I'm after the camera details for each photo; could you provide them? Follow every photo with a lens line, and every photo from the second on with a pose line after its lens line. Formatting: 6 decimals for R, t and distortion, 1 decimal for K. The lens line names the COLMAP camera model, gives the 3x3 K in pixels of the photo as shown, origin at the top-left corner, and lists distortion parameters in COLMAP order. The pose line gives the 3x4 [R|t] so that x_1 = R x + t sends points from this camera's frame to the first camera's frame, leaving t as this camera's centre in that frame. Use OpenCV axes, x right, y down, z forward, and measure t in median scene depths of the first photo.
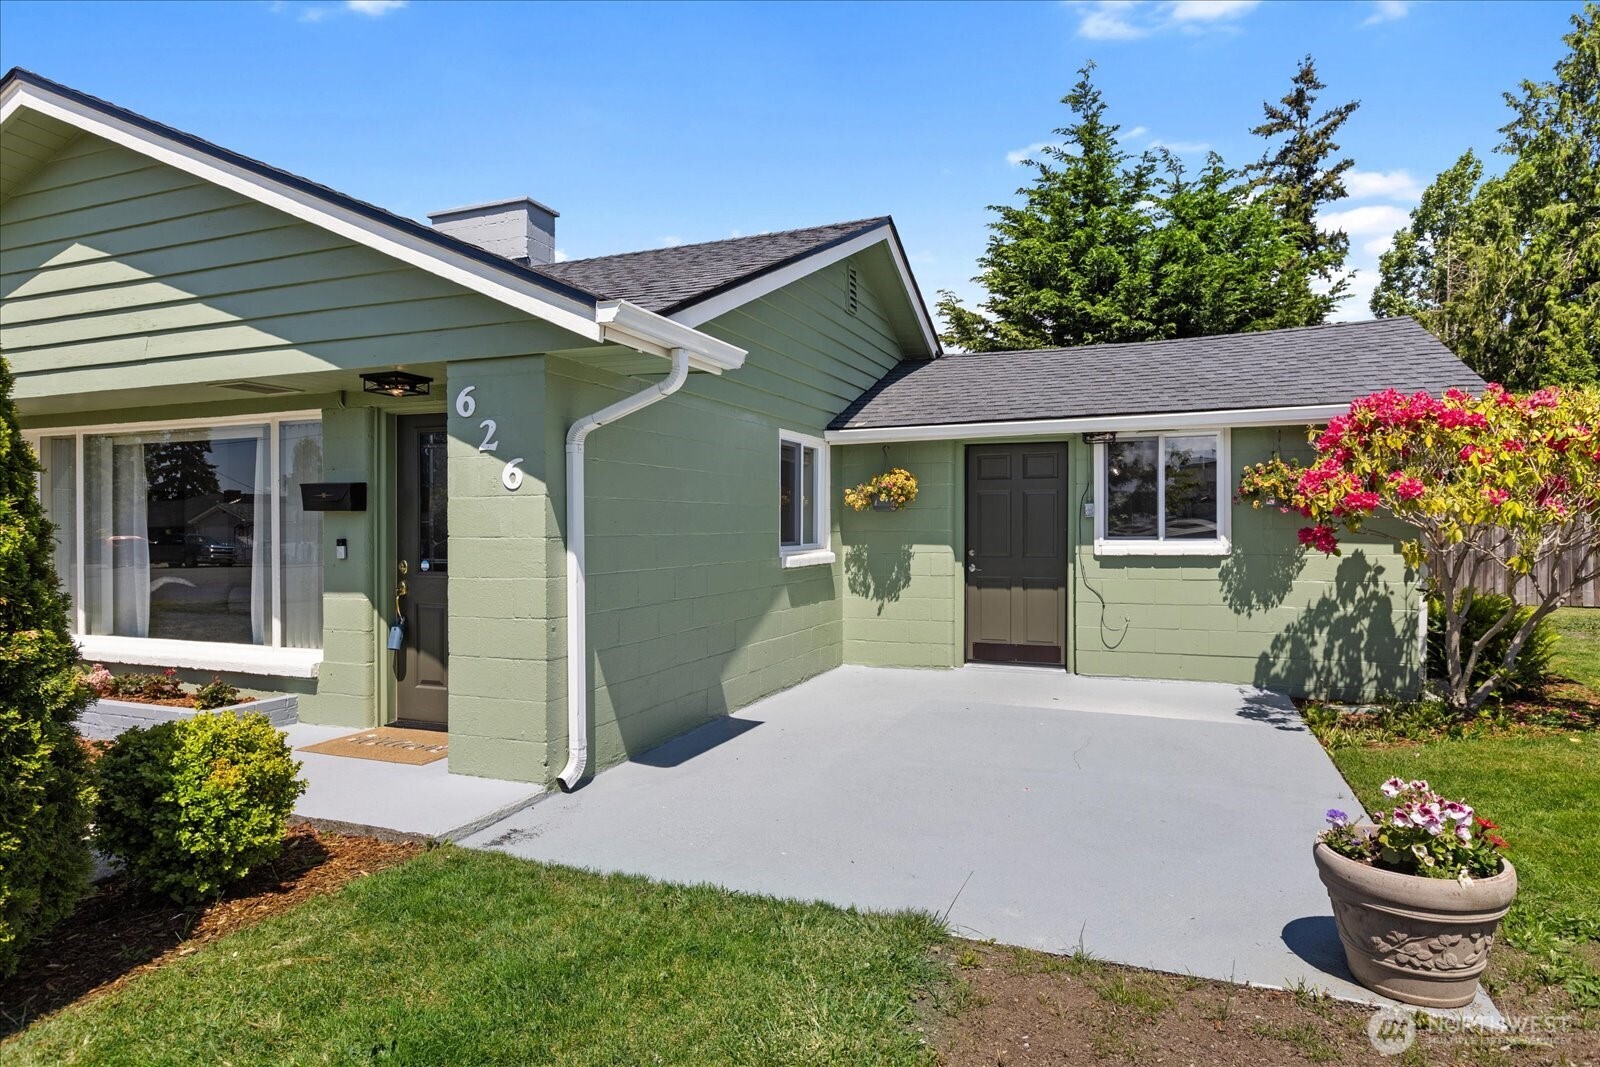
lens RADIAL K [[911.5, 0, 802.7], [0, 911.5, 523.4], [0, 0, 1]] dist [0.003587, -0.002734]
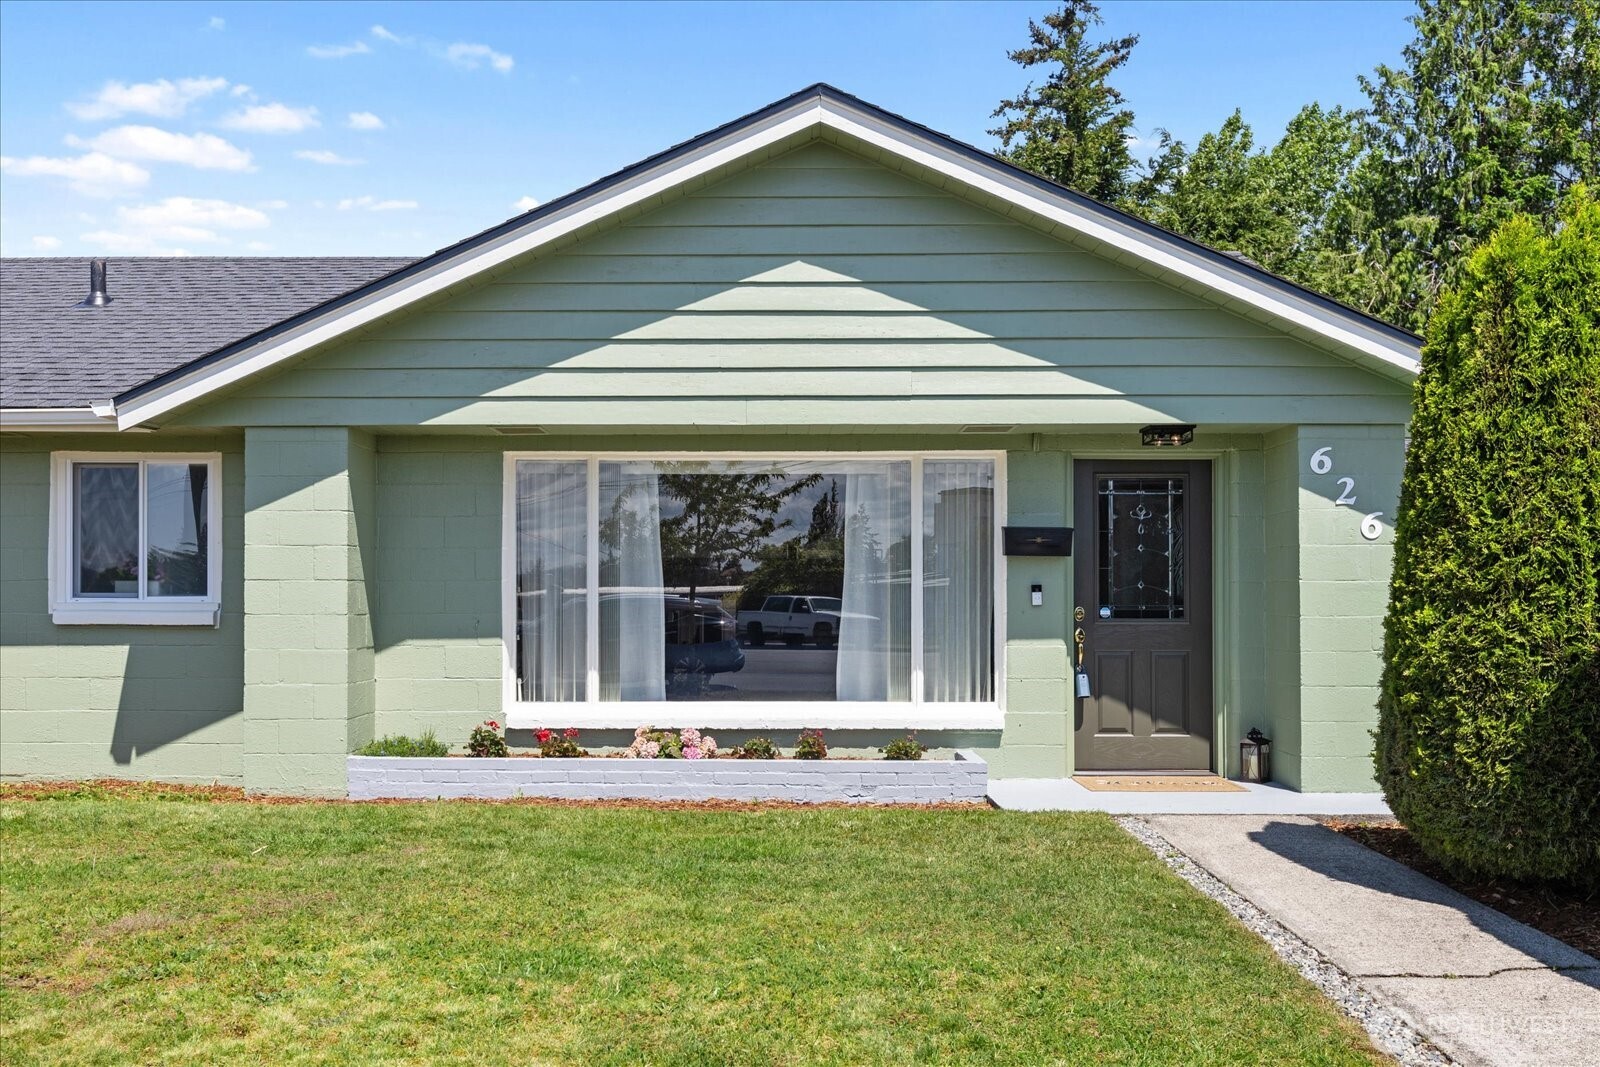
lens RADIAL K [[1475.0, 0, 787.6], [0, 1475.0, 546.4], [0, 0, 1]] dist [-0.005880, 0.000000]
pose [[0.932776, 0.016417, 0.360084, -0.977648], [-0.005324, 0.999481, -0.031778, 0.020717], [-0.360418, 0.027724, 0.932379, -0.274400]]
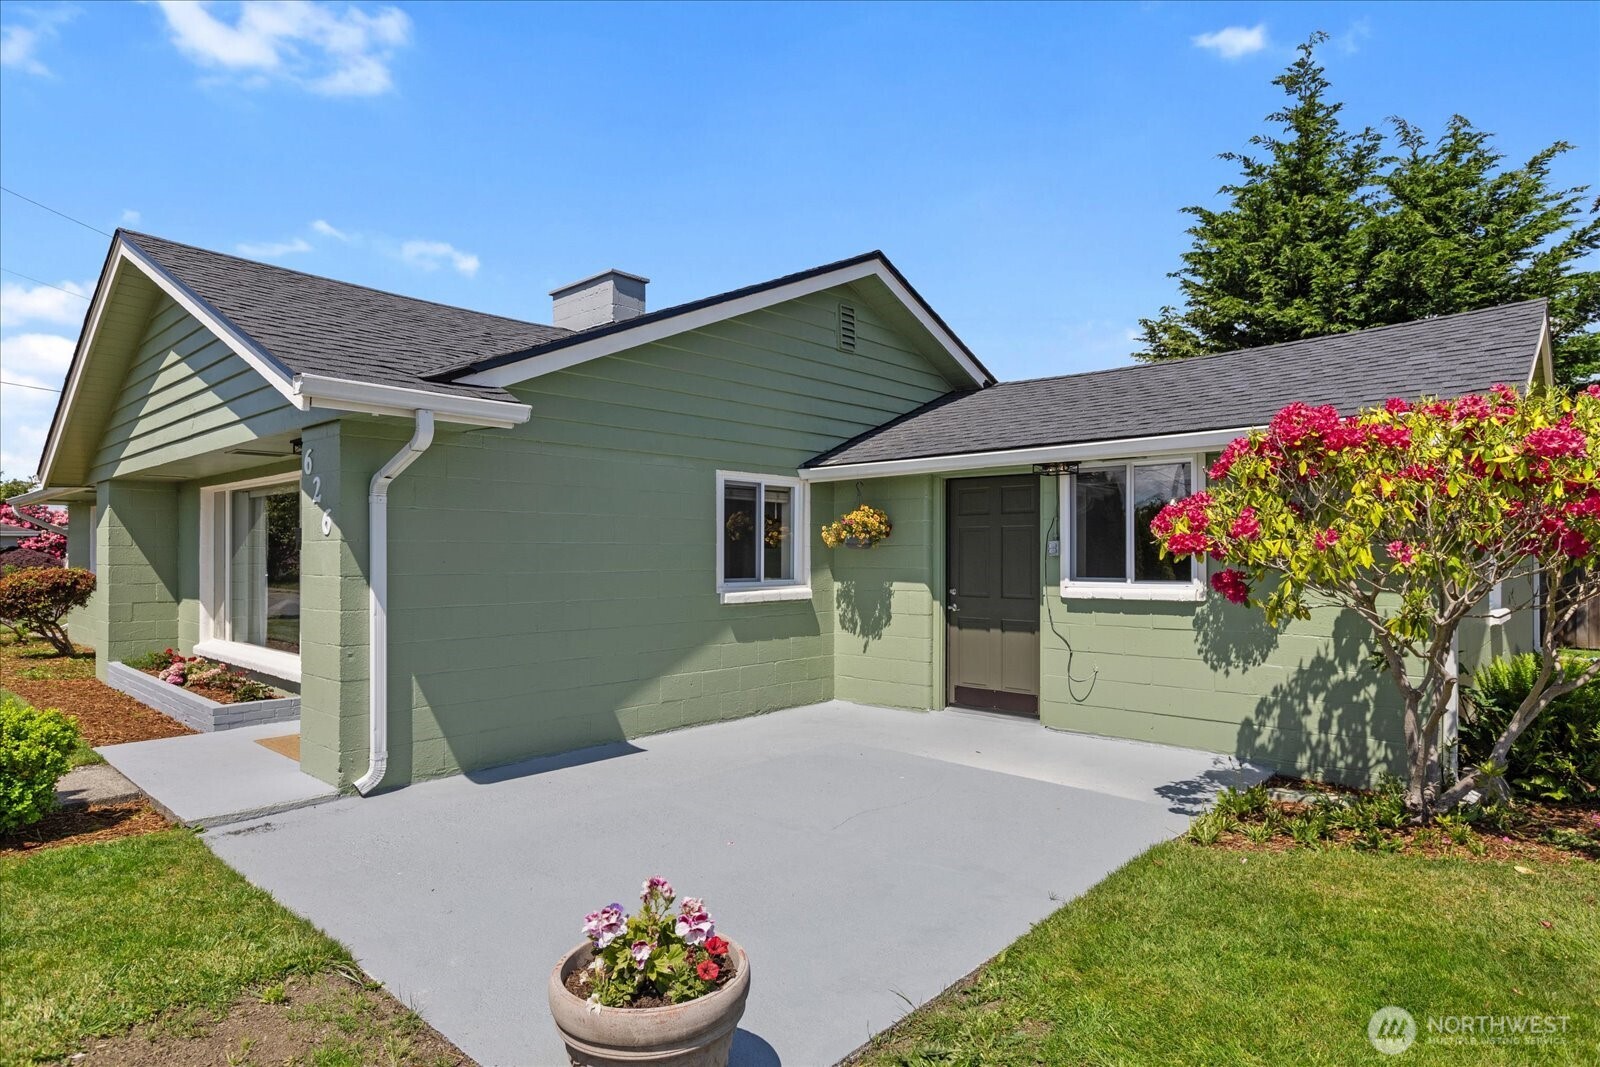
lens RADIAL K [[868.4, 0, 795.3], [0, 868.4, 541.4], [0, 0, 1]] dist [0.006380, -0.007936]
pose [[0.934595, -0.000149, -0.355713, 0.379030], [-0.003182, 0.999956, -0.008780, -0.012515], [0.355699, 0.009338, 0.934554, 0.094486]]
